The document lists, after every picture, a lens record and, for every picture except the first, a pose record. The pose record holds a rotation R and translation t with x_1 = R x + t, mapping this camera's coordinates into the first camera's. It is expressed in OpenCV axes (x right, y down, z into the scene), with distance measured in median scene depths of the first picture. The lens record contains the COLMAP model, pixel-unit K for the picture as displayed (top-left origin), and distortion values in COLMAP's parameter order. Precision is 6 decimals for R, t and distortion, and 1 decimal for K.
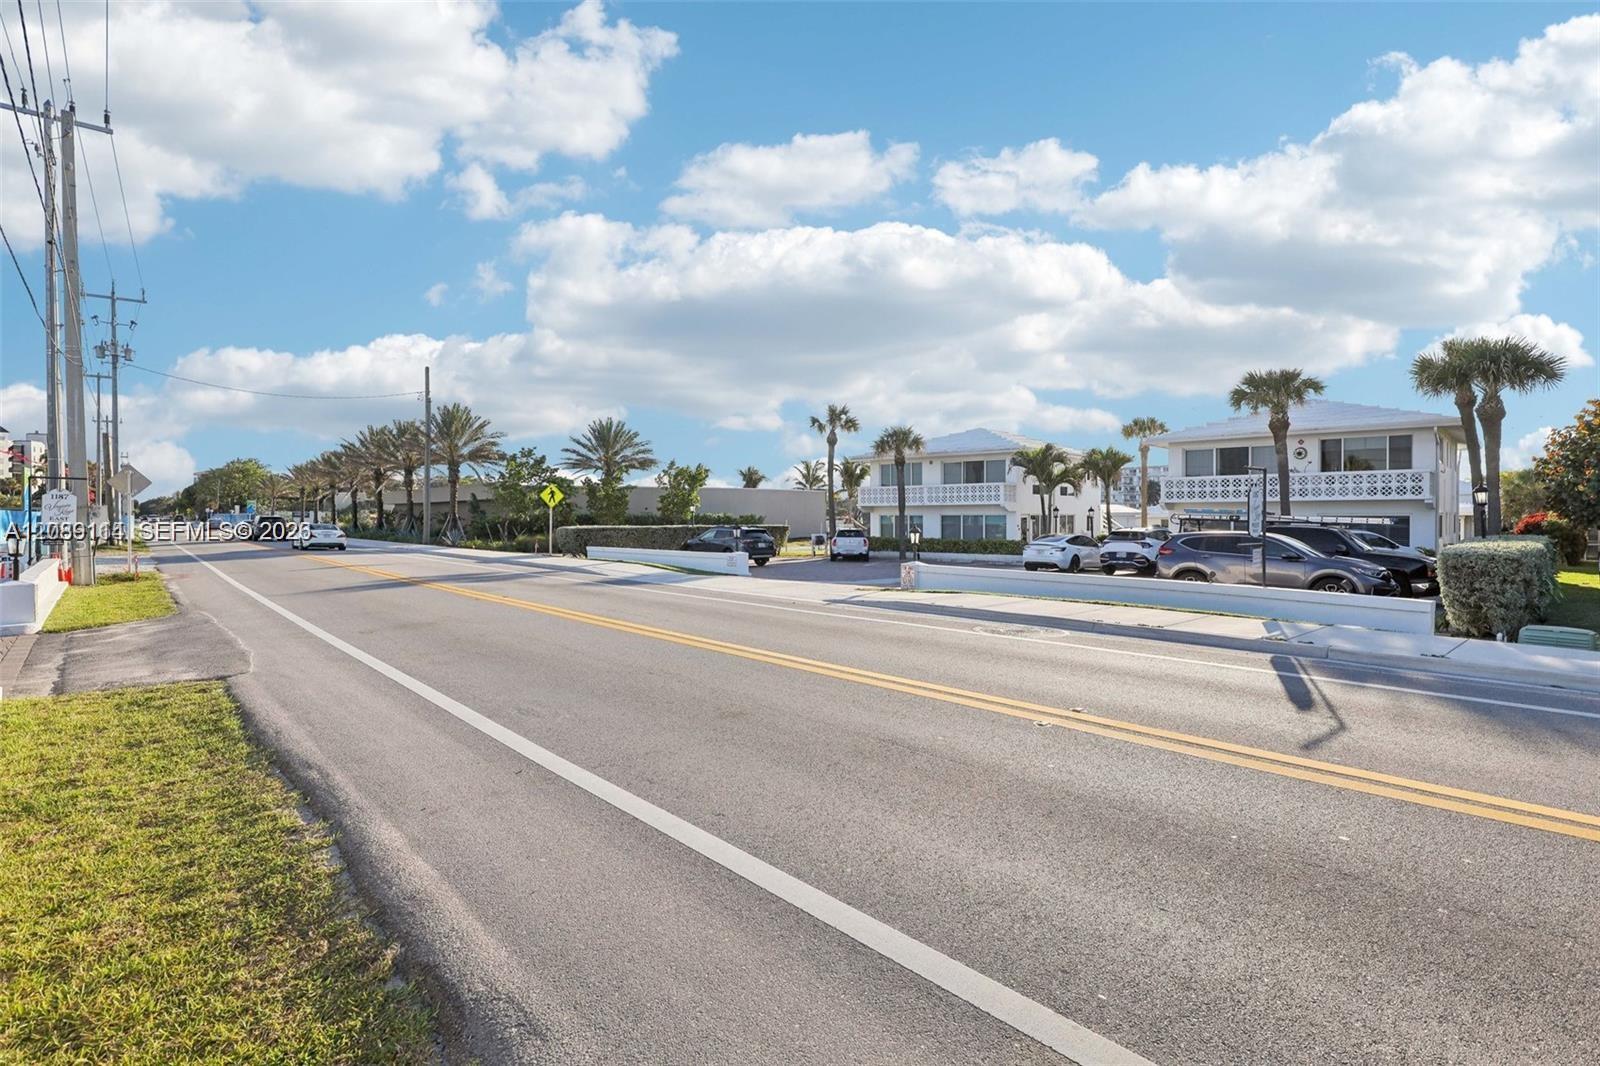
lens RADIAL K [[1327.2, 0, 801.2], [0, 1327.2, 529.8], [0, 0, 1]] dist [-0.005616, -0.001989]
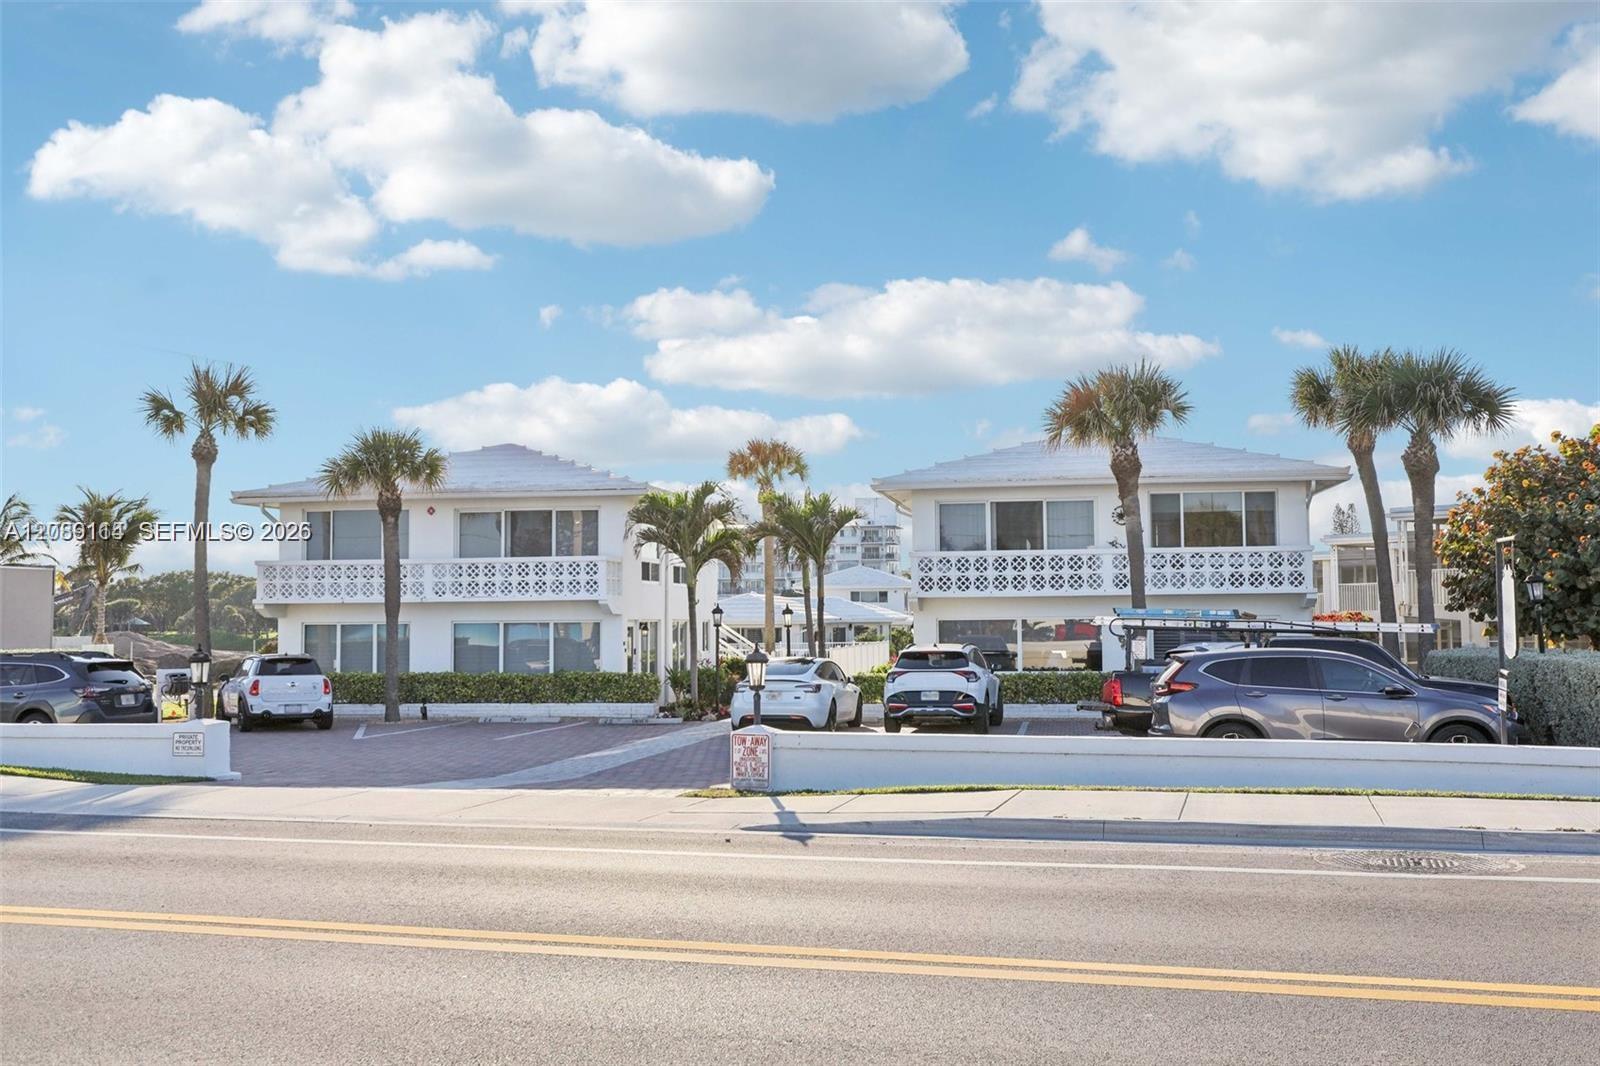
lens RADIAL K [[1874.6, 0, 795.4], [0, 1874.6, 547.3], [0, 0, 1]] dist [-0.088507, 0.000000]
pose [[0.690816, 0.024252, 0.722624, -0.301567], [0.014529, 0.998770, -0.047409, -0.004930], [-0.722885, 0.043251, 0.689614, 0.470688]]
